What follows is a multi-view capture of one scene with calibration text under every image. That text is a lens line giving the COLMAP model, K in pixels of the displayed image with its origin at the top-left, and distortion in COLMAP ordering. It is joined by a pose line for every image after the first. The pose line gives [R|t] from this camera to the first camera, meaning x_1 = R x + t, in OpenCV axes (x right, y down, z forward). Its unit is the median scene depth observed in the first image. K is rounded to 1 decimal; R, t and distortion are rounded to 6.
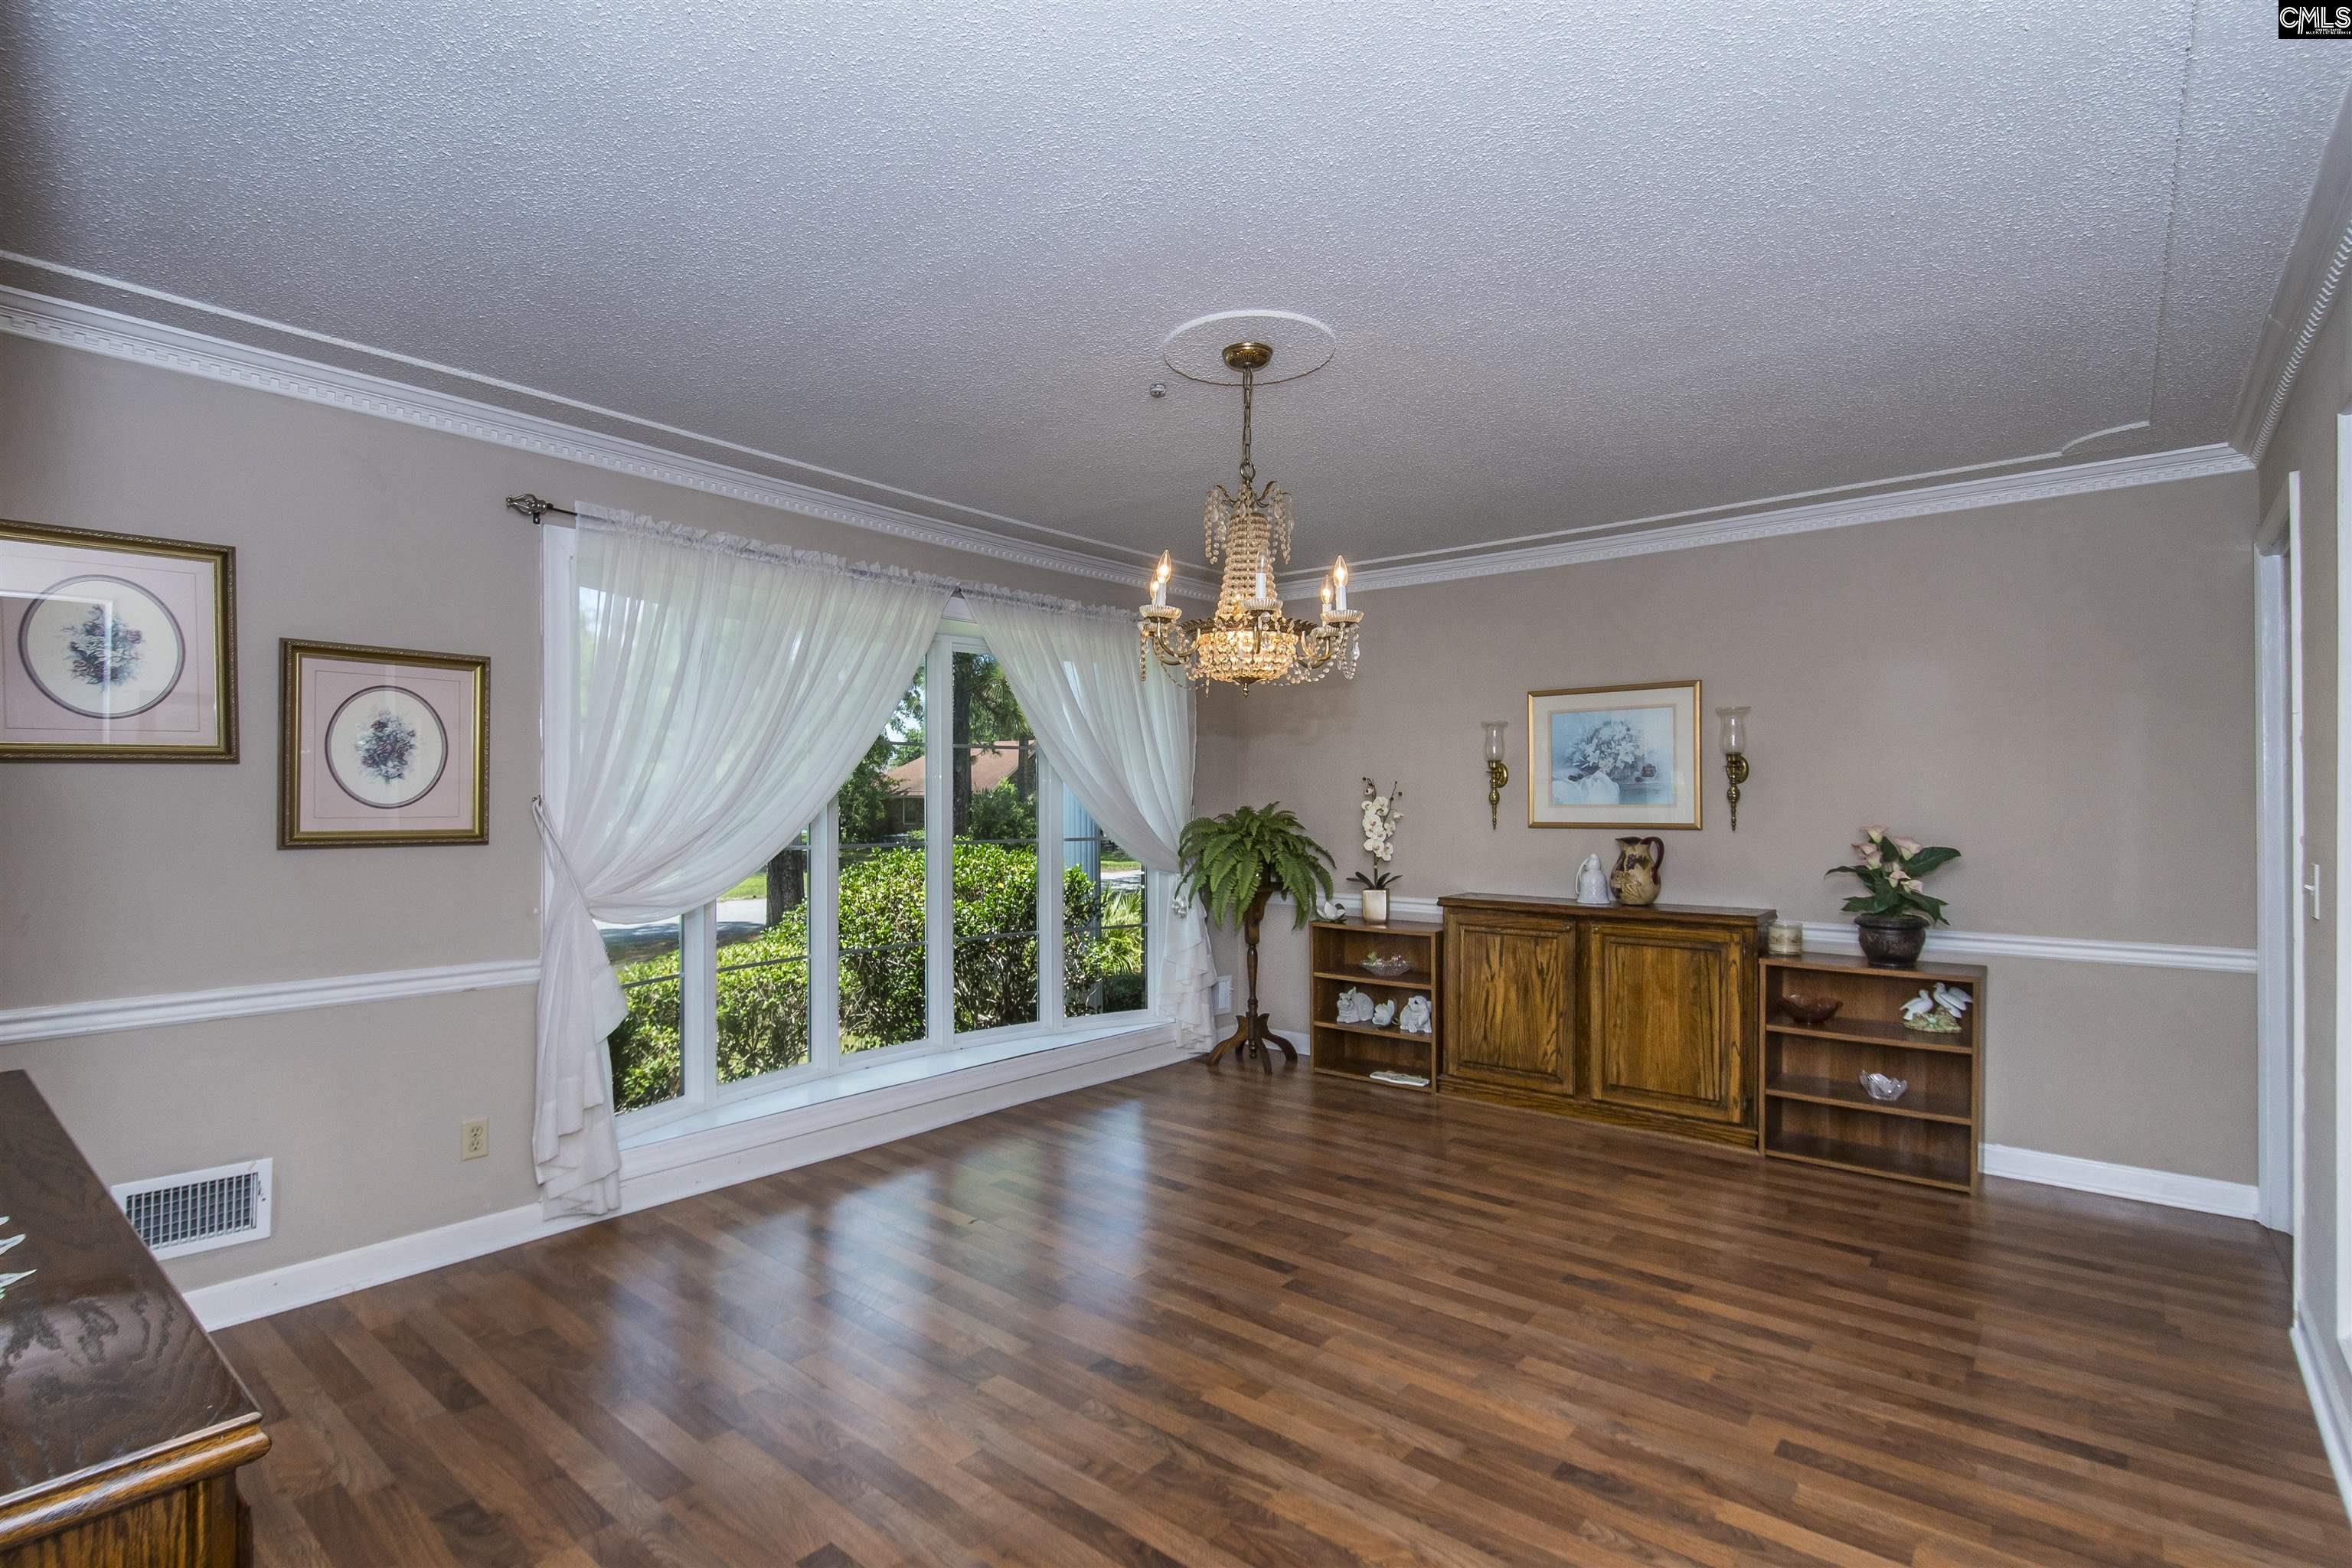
lens RADIAL K [[1116.3, 0, 1155.9], [0, 1116.3, 779.7], [0, 0, 1]] dist [0.006566, 0.000560]
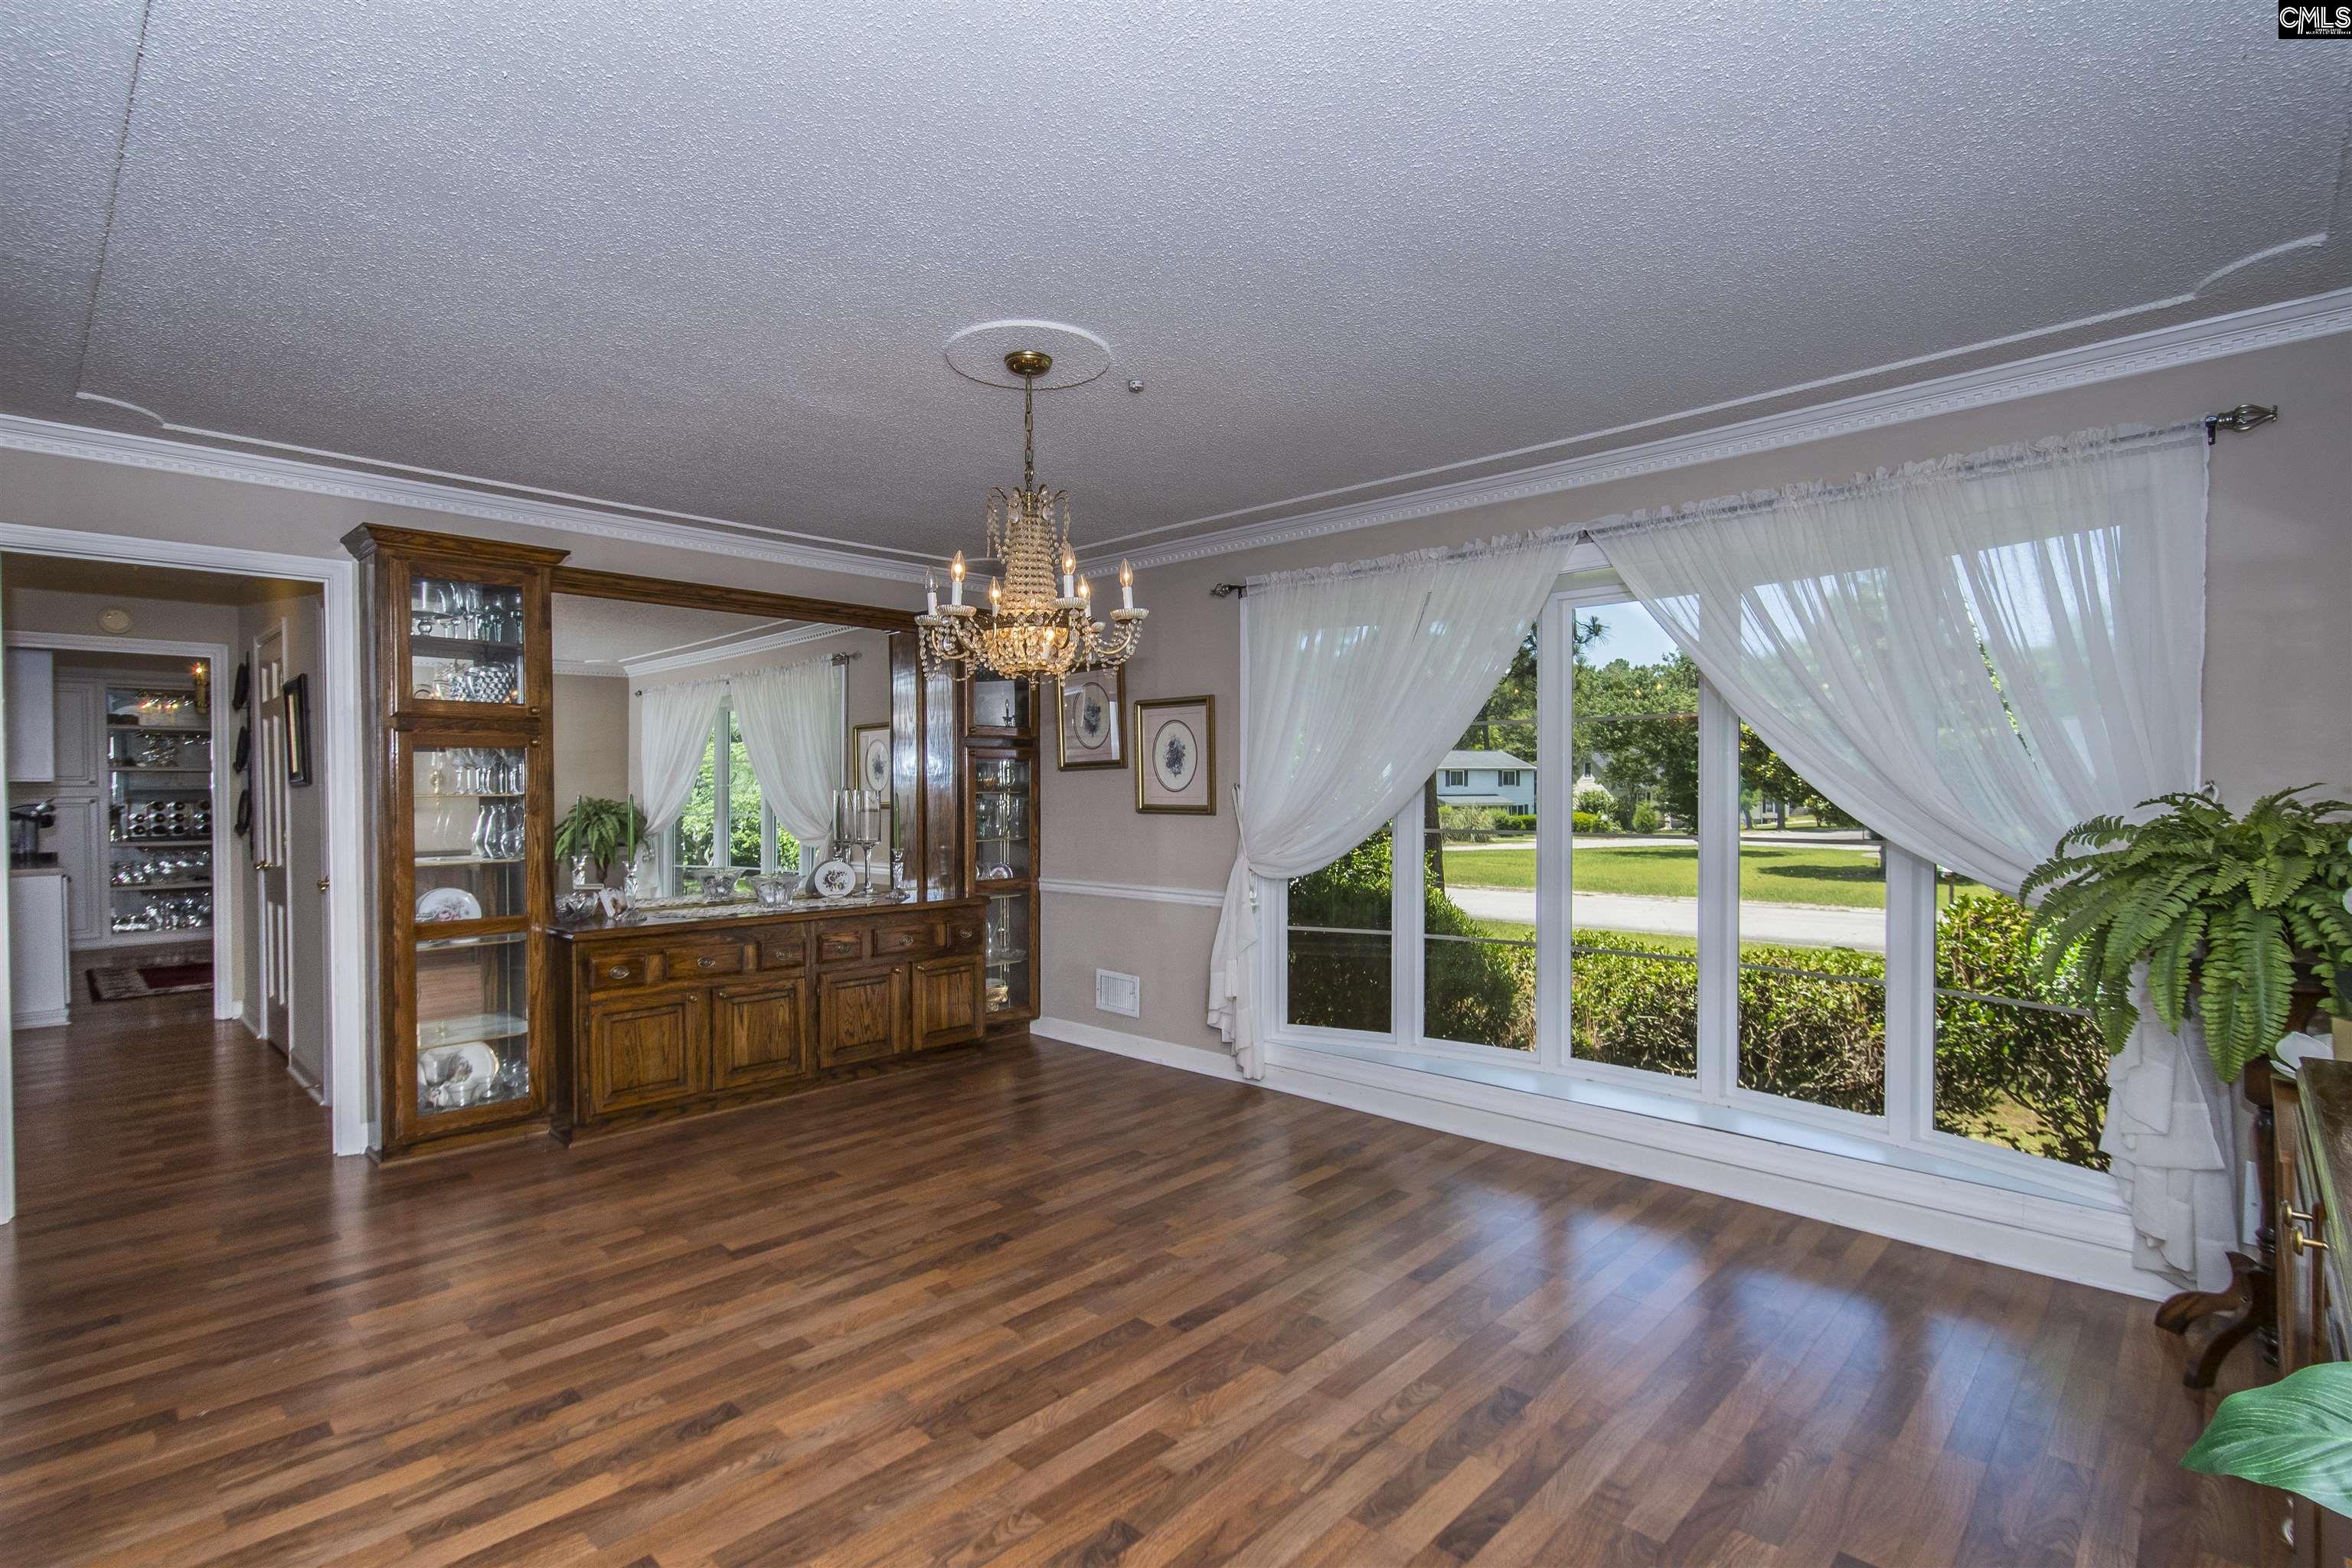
lens RADIAL K [[1116.3, 0, 1152.8], [0, 1116.3, 794.1], [0, 0, 1]] dist [0.006566, 0.000560]
pose [[-0.058844, 0.008589, -0.998230, 1.018067], [0.015247, 0.999854, 0.007704, 0.015633], [0.998151, -0.014767, -0.058966, 1.065663]]
